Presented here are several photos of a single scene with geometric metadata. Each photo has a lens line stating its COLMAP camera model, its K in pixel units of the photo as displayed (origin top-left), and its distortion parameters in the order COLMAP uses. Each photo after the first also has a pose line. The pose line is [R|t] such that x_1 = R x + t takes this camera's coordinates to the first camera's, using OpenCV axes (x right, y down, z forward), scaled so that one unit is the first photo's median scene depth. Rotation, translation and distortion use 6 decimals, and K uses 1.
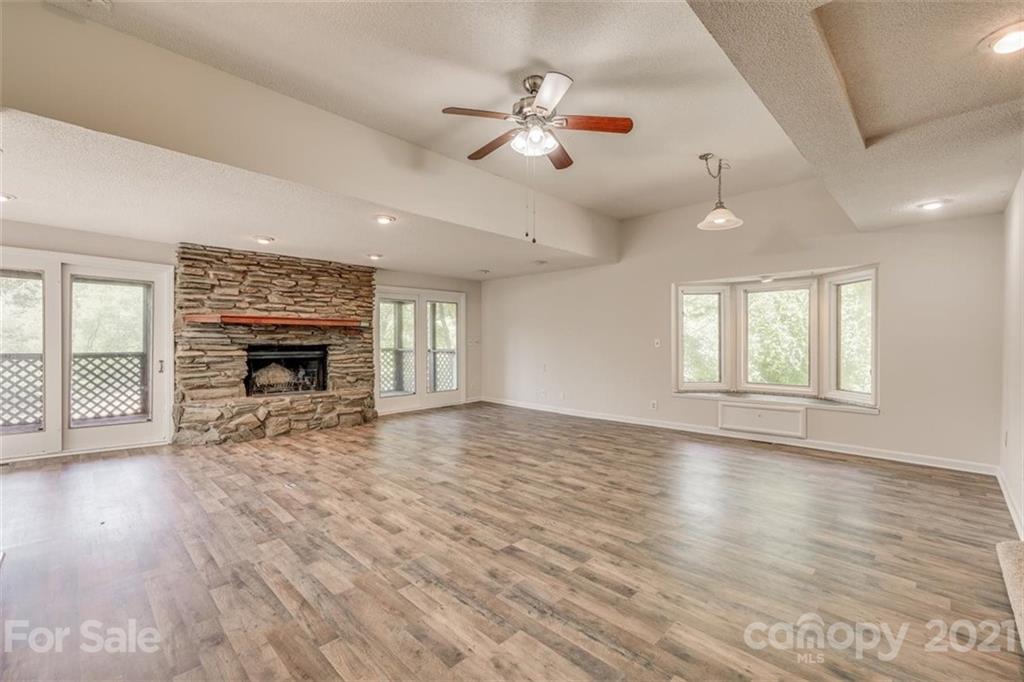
lens RADIAL K [[435.5, 0, 516.9], [0, 435.5, 344.0], [0, 0, 1]] dist [-0.002308, 0.000866]
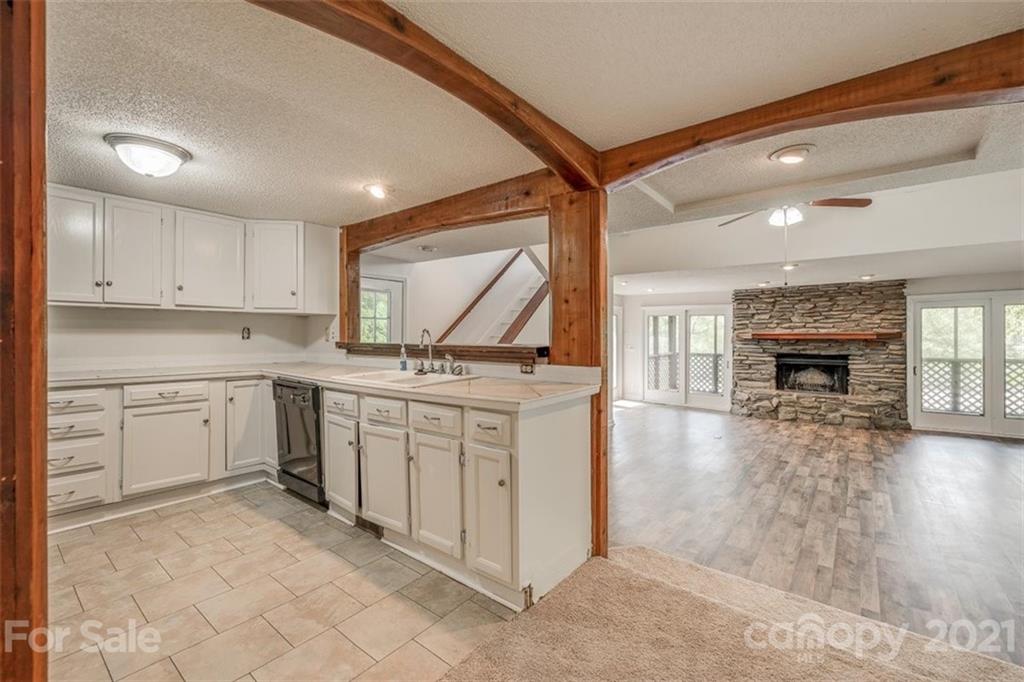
lens RADIAL K [[435.5, 0, 507.1], [0, 435.5, 338.3], [0, 0, 1]] dist [-0.002308, 0.000866]
pose [[0.091800, 0.002869, -0.995773, 0.950063], [-0.006578, 0.999976, 0.002274, -0.059185], [0.995756, 0.006342, 0.091817, -0.005295]]
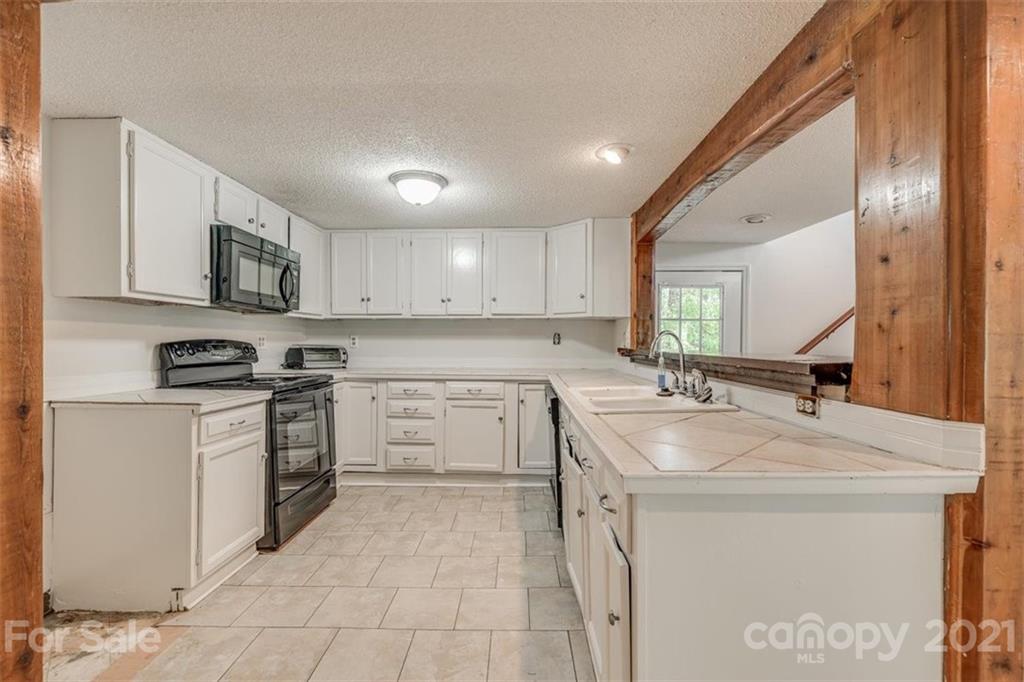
lens RADIAL K [[435.5, 0, 519.8], [0, 435.5, 344.4], [0, 0, 1]] dist [-0.002308, 0.000866]
pose [[-0.727473, -0.000630, -0.686136, 0.672444], [-0.009411, 0.999915, 0.009059, -0.059564], [0.686072, 0.013047, -0.727417, 0.186228]]
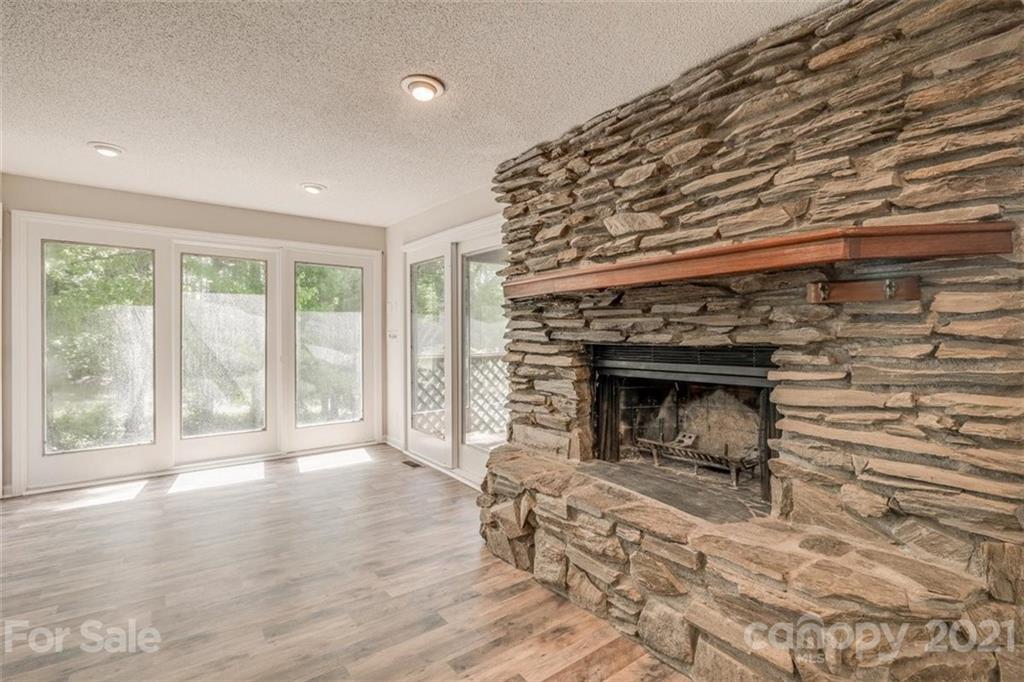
lens RADIAL K [[470.0, 0, 513.0], [0, 470.0, 335.8], [0, 0, 1]] dist [-0.008213, -0.000377]
pose [[-0.139072, -0.001390, -0.990281, -0.181342], [0.001038, 0.999998, -0.001549, -0.007015], [0.990282, -0.001243, -0.139070, 1.331596]]
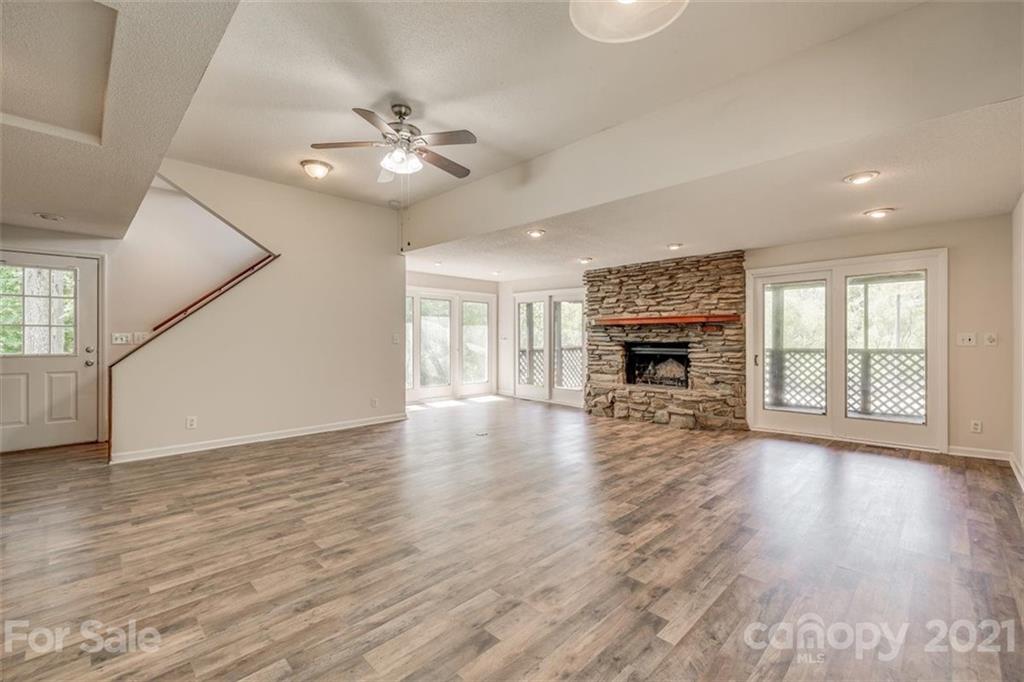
lens RADIAL K [[435.5, 0, 510.4], [0, 435.5, 343.0], [0, 0, 1]] dist [-0.002308, 0.000866]
pose [[-0.011580, 0.008692, -0.999895, 0.830408], [-0.004080, 0.999953, 0.008740, -0.005477], [0.999925, 0.004180, -0.011544, 0.923987]]
